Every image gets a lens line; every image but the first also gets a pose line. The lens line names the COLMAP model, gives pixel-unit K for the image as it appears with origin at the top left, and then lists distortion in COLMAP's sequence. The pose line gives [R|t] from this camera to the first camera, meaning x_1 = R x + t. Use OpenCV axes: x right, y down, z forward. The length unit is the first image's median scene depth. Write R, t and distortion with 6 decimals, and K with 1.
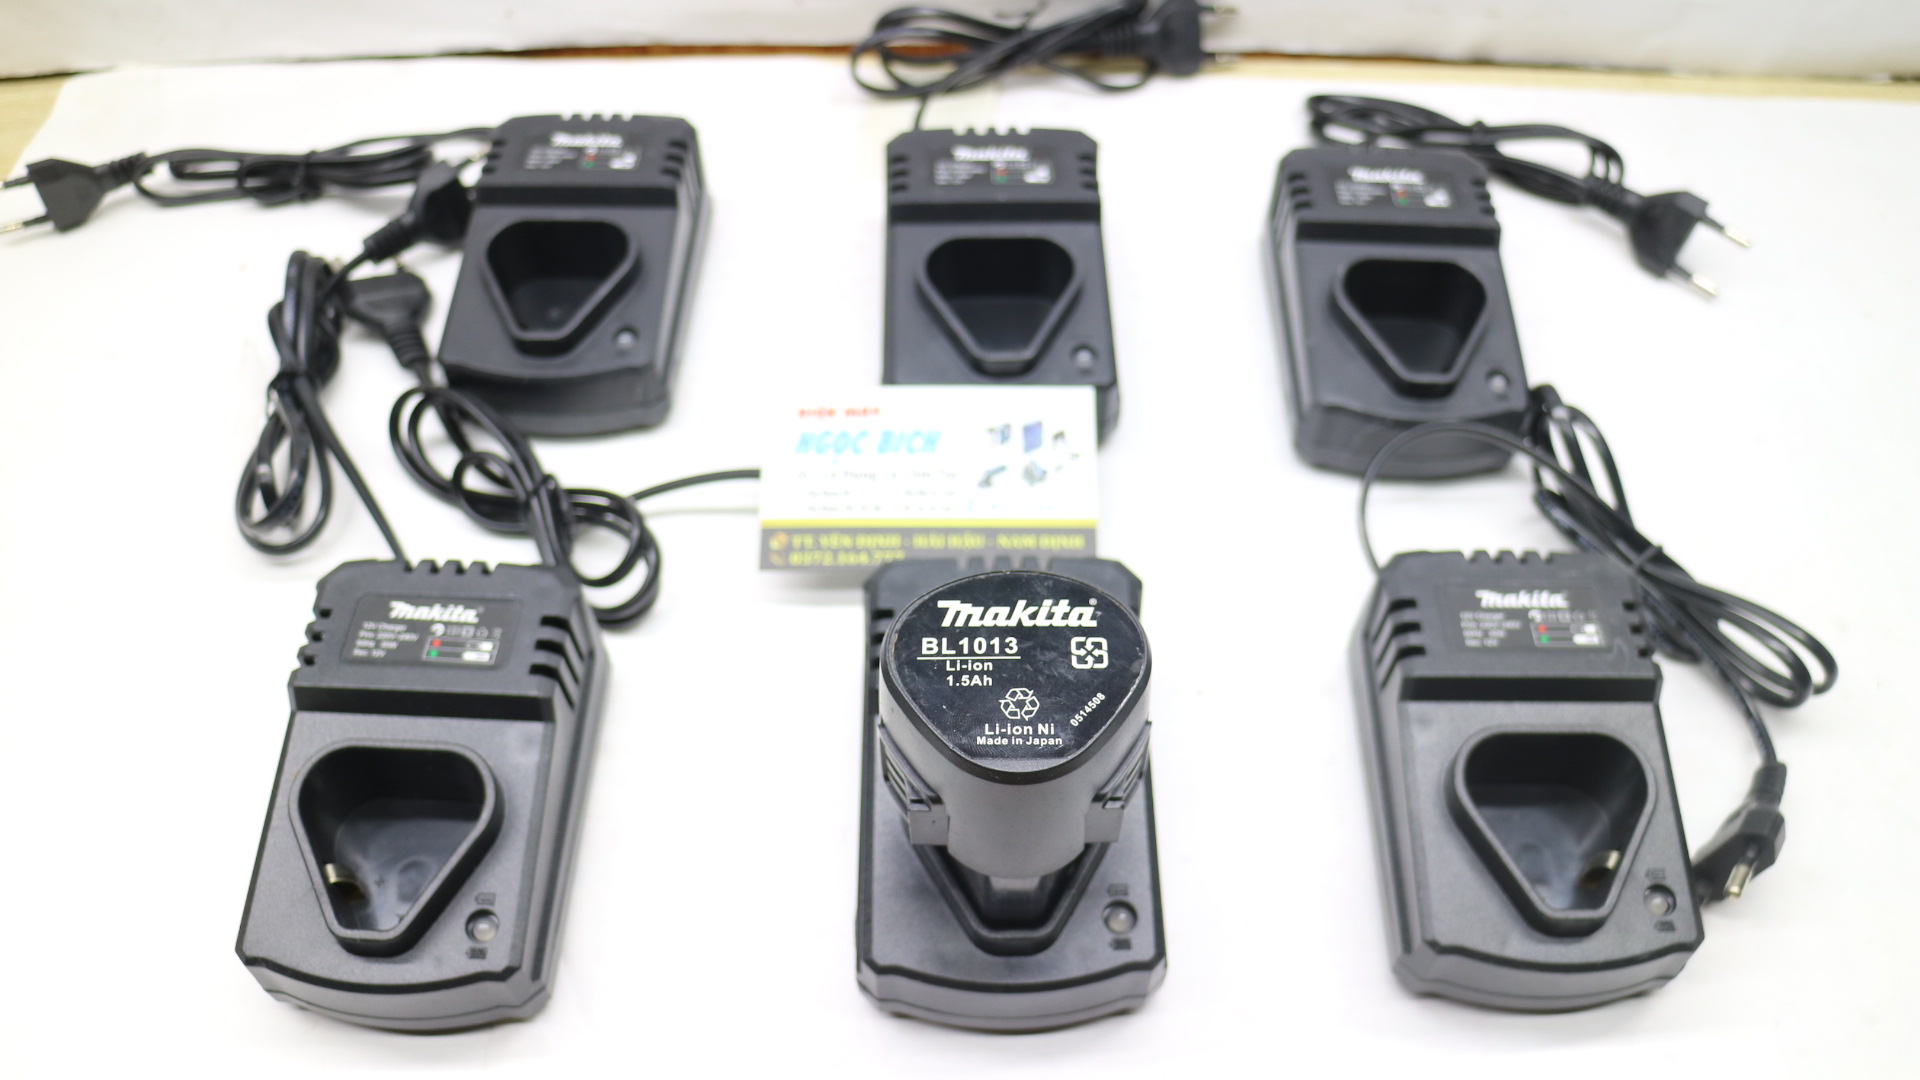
lens RADIAL K [[1515.0, 0, 956.0], [0, 1515.0, 529.2], [0, 0, 1]] dist [-0.117981, 0.042042]
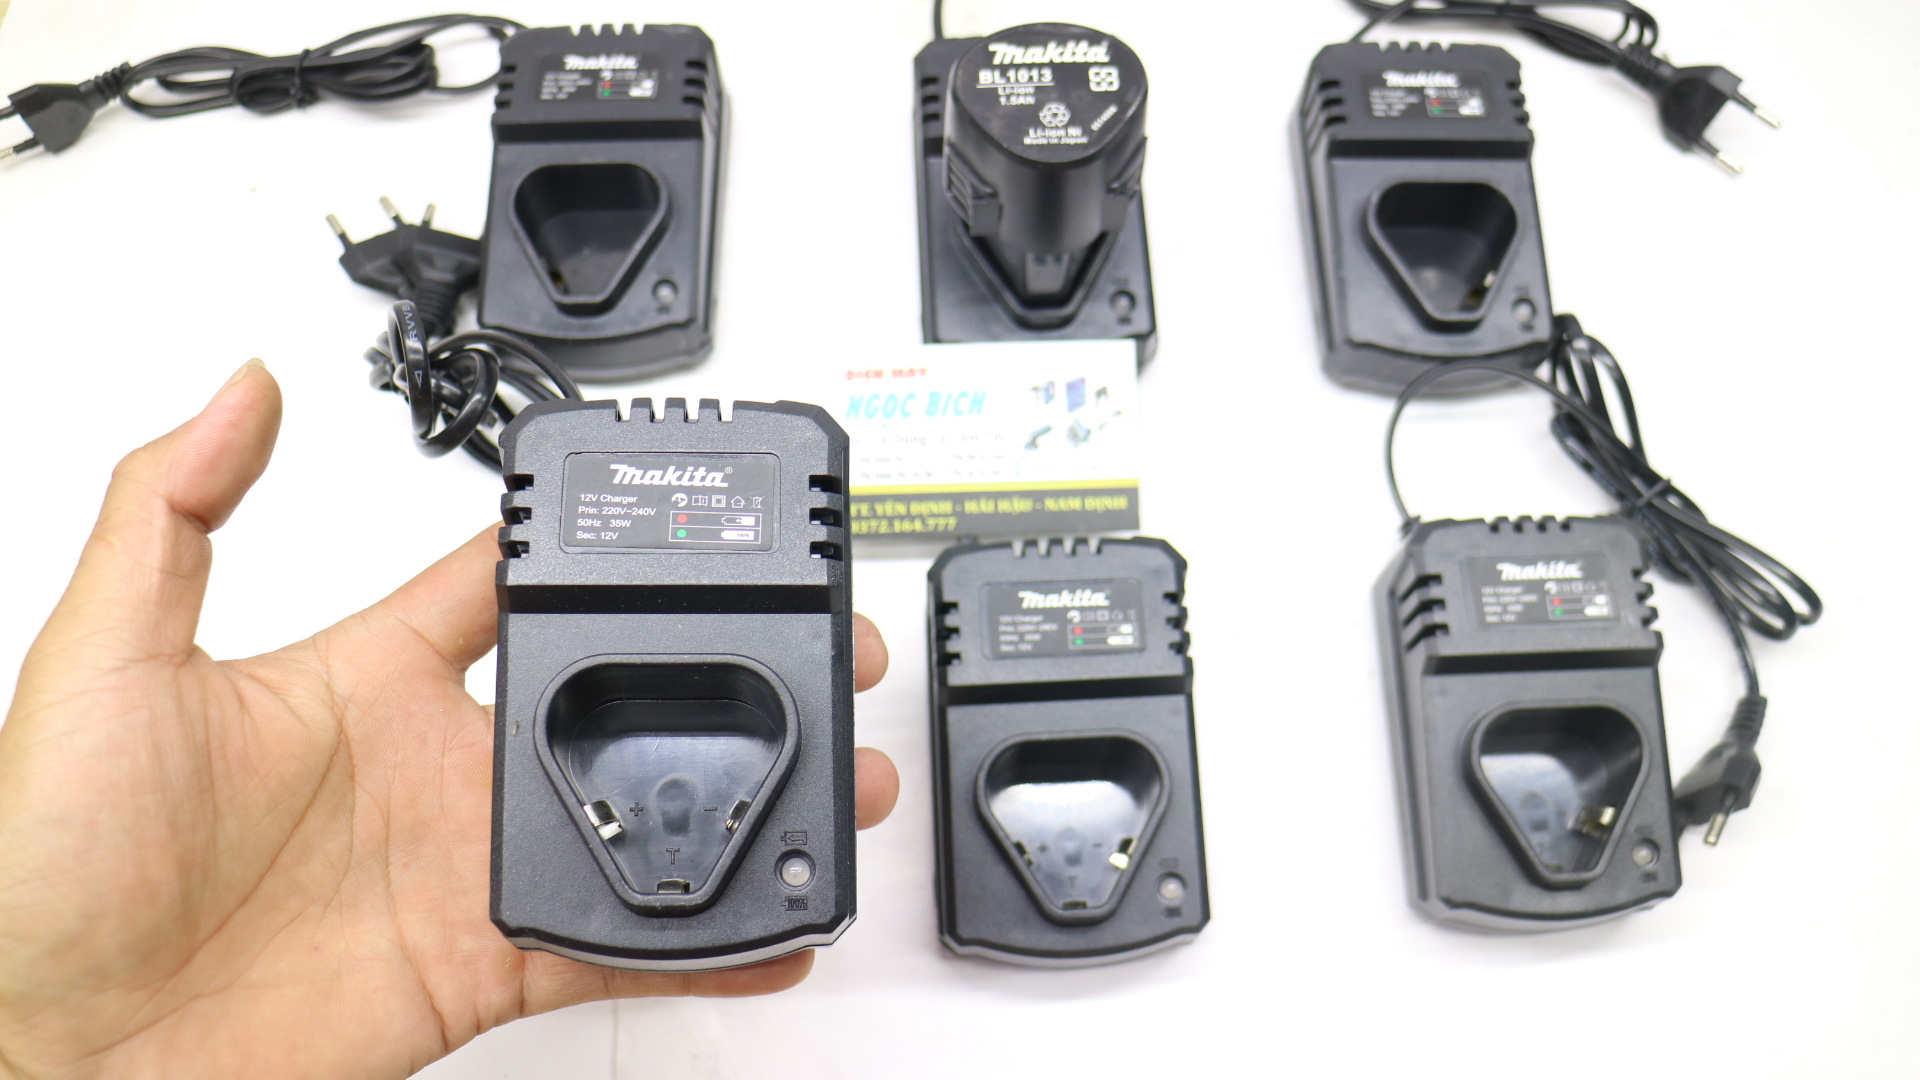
lens RADIAL K [[1515.0, 0, 957.1], [0, 1515.0, 468.1], [0, 0, 1]] dist [-0.117981, 0.042042]
pose [[0.999095, -0.037211, 0.020627, -0.057375], [0.030804, 0.967089, 0.252568, -0.298779], [-0.029346, -0.251704, 0.967359, -0.007261]]
